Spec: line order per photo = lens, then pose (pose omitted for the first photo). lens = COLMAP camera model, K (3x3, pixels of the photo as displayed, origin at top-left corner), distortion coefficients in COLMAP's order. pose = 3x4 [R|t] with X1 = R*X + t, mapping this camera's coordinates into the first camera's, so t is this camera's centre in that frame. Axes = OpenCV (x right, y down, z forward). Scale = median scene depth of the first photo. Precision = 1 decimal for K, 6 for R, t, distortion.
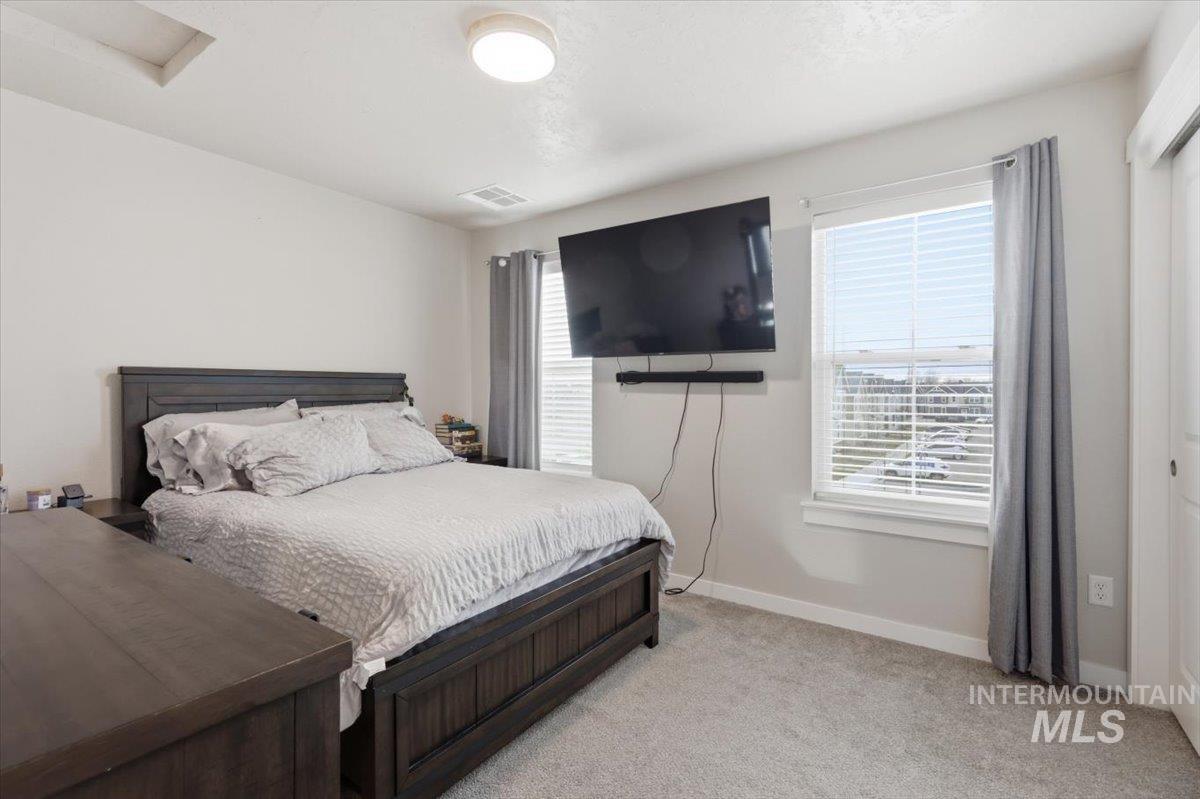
lens RADIAL K [[541.8, 0, 601.6], [0, 541.8, 392.0], [0, 0, 1]] dist [-0.000060, -0.000083]
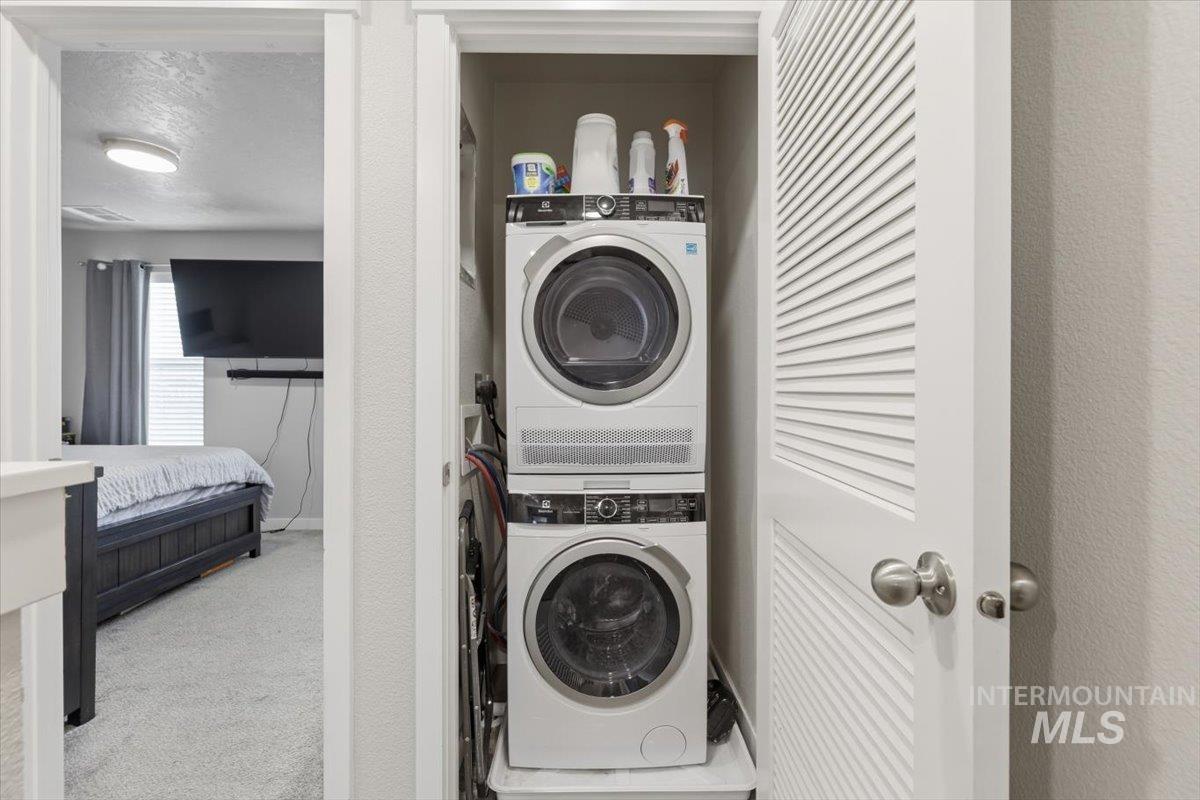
lens RADIAL K [[541.8, 0, 601.6], [0, 541.8, 392.5], [0, 0, 1]] dist [-0.000060, -0.000083]
pose [[0.812773, 0.000282, 0.582581, 0.000089], [-0.001641, 0.999997, 0.001806, 0.017528], [-0.582578, -0.002424, 0.812771, -0.690520]]
